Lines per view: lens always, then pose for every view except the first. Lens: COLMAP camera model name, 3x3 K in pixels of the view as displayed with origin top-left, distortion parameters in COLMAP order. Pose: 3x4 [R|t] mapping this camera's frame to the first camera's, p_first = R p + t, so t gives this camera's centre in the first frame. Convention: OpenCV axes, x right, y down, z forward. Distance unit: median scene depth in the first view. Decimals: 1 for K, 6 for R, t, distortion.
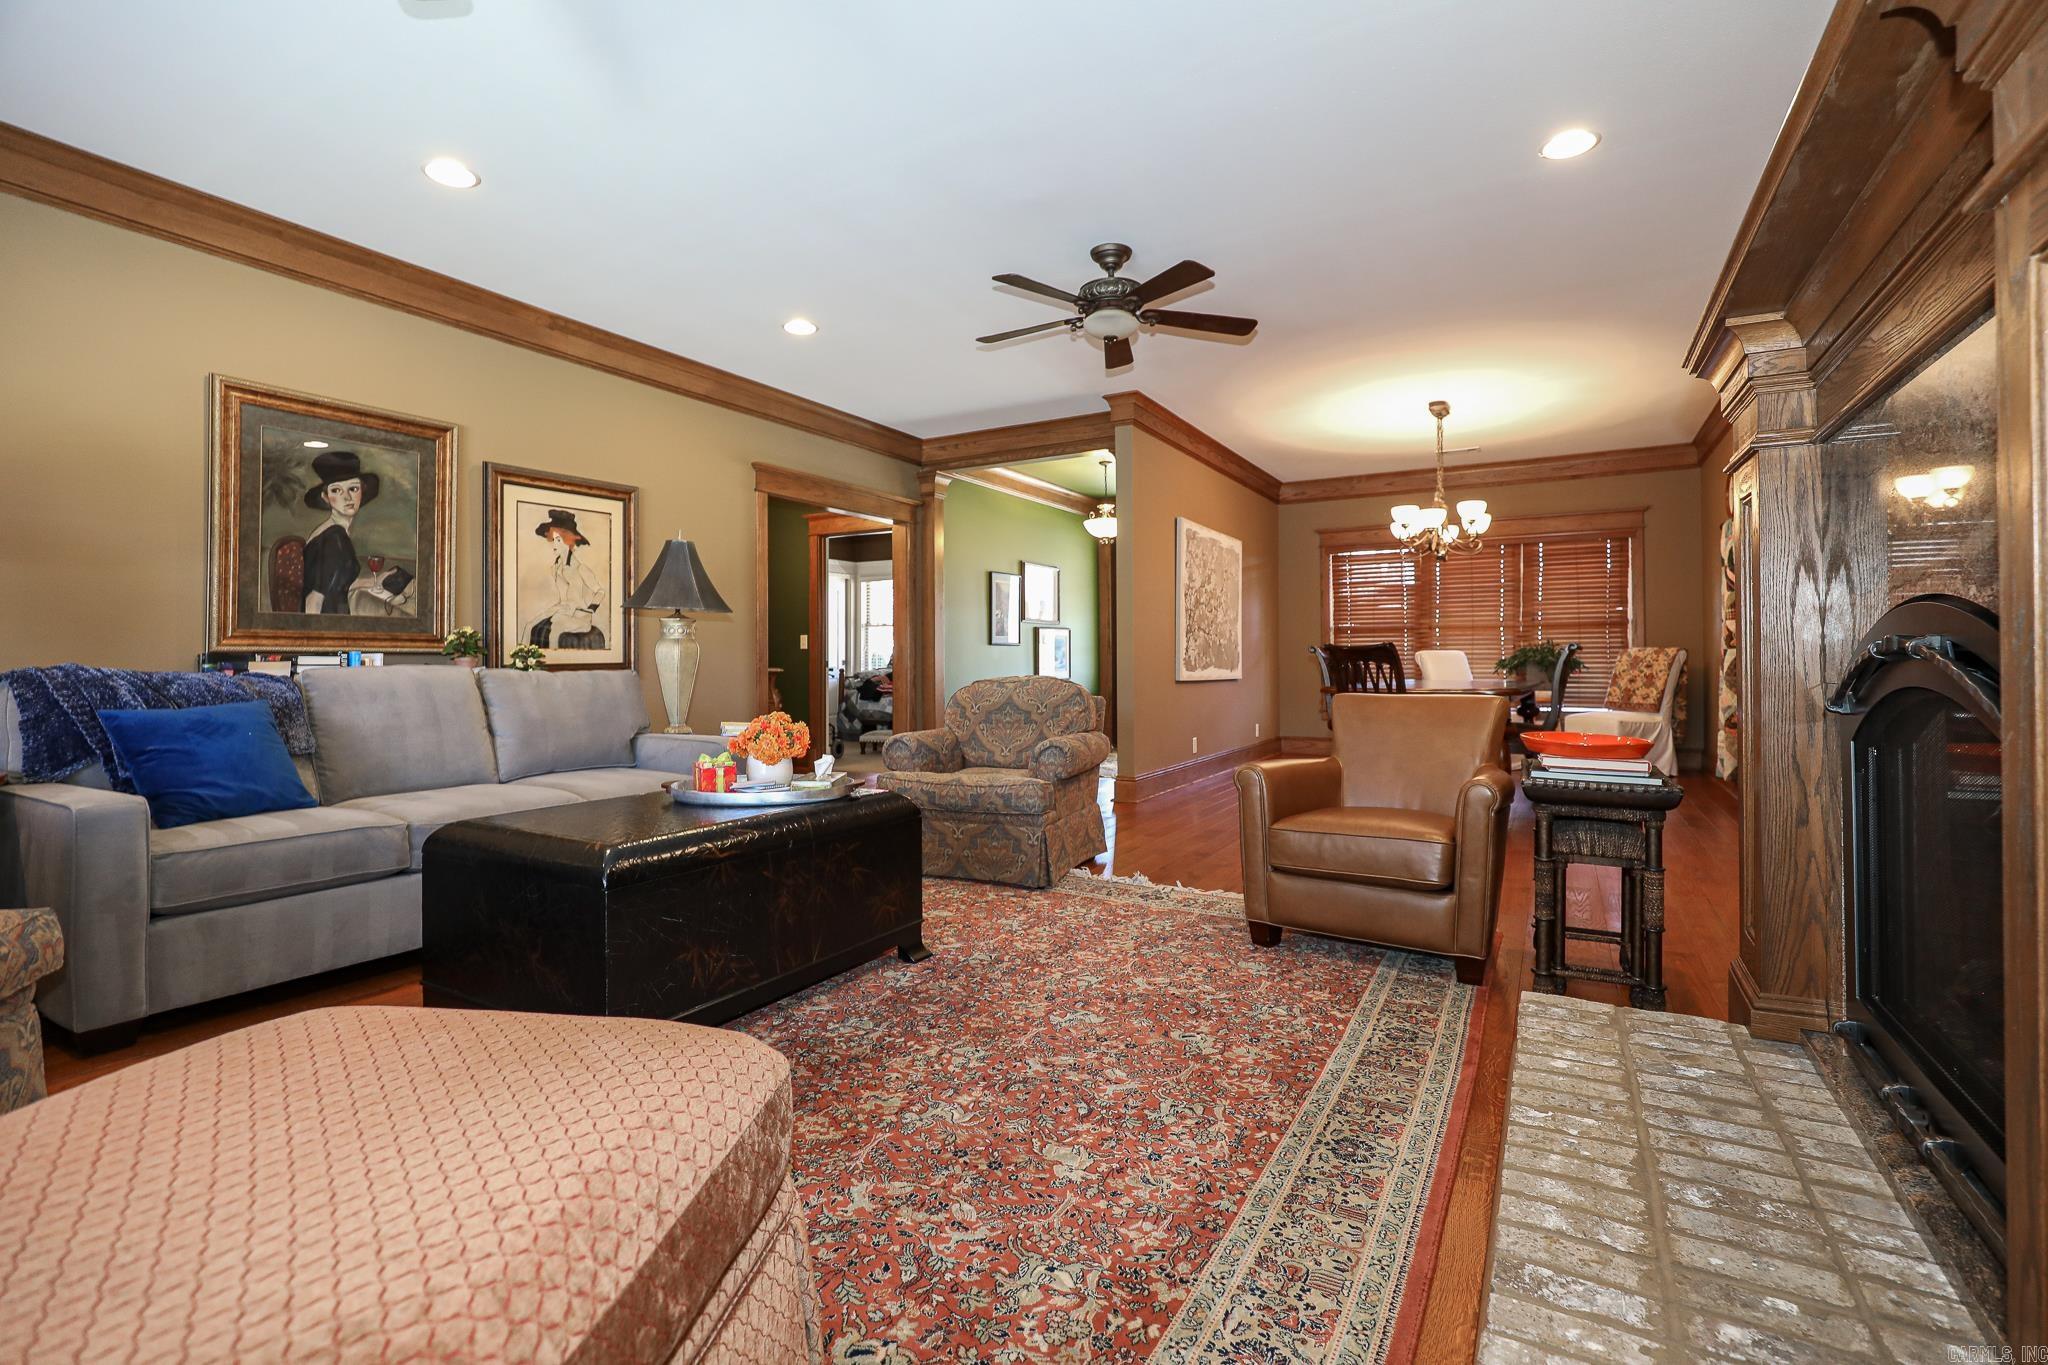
lens RADIAL K [[934.0, 0, 1012.9], [0, 934.0, 645.1], [0, 0, 1]] dist [-0.034865, 0.006958]
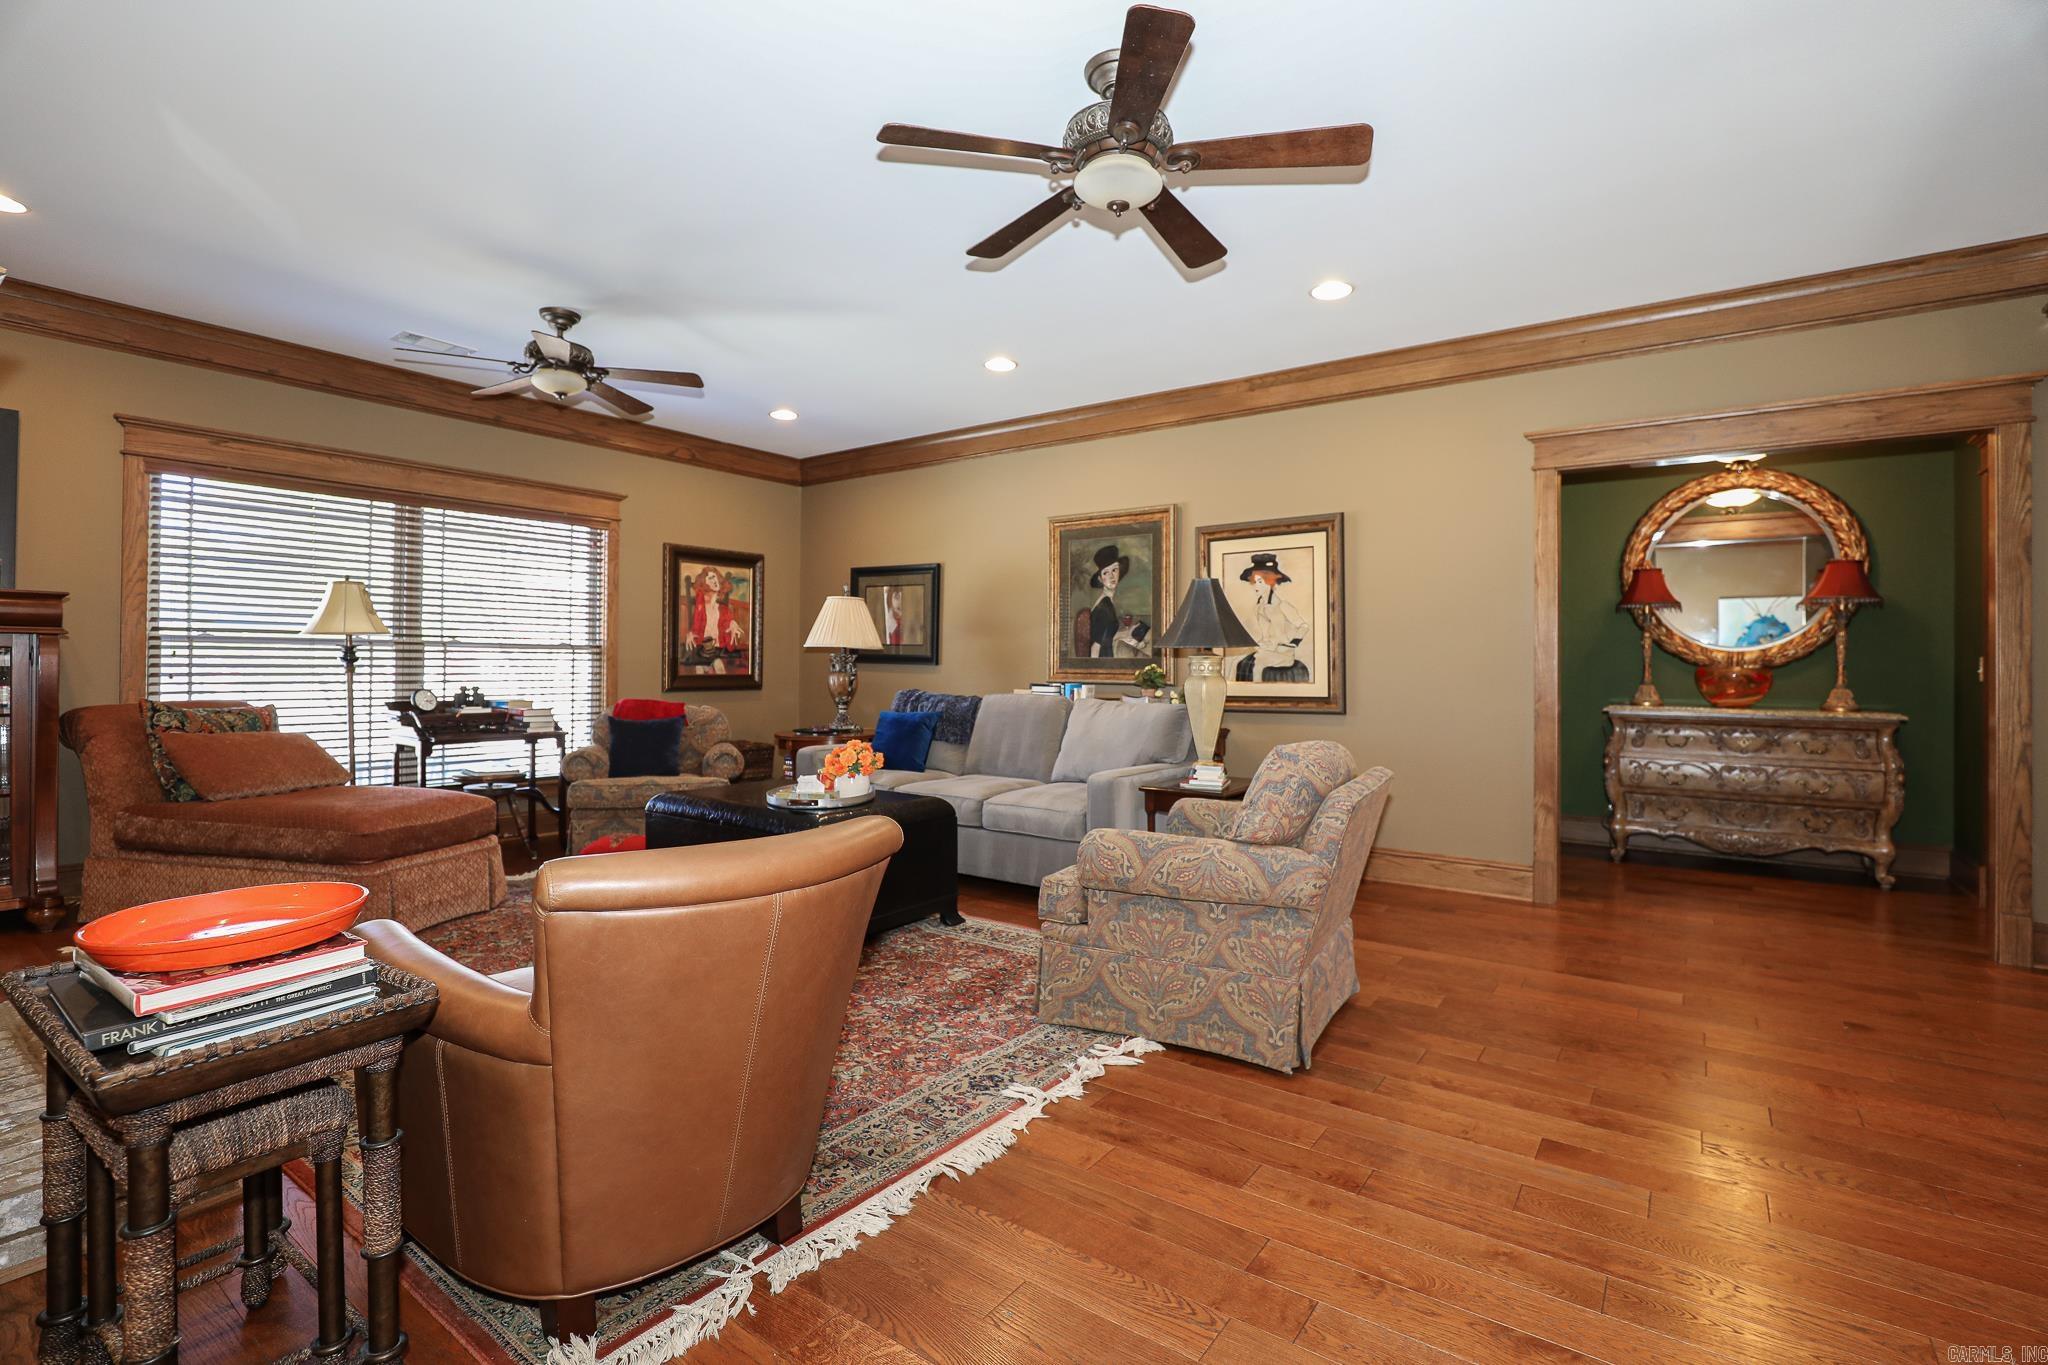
lens RADIAL K [[934.0, 0, 1013.0], [0, 934.0, 670.9], [0, 0, 1]] dist [-0.034865, 0.006958]
pose [[-0.110375, -0.003330, -0.993884, 0.726442], [0.003124, 0.999988, -0.003697, -0.007052], [0.993885, -0.003513, -0.110363, 0.969593]]
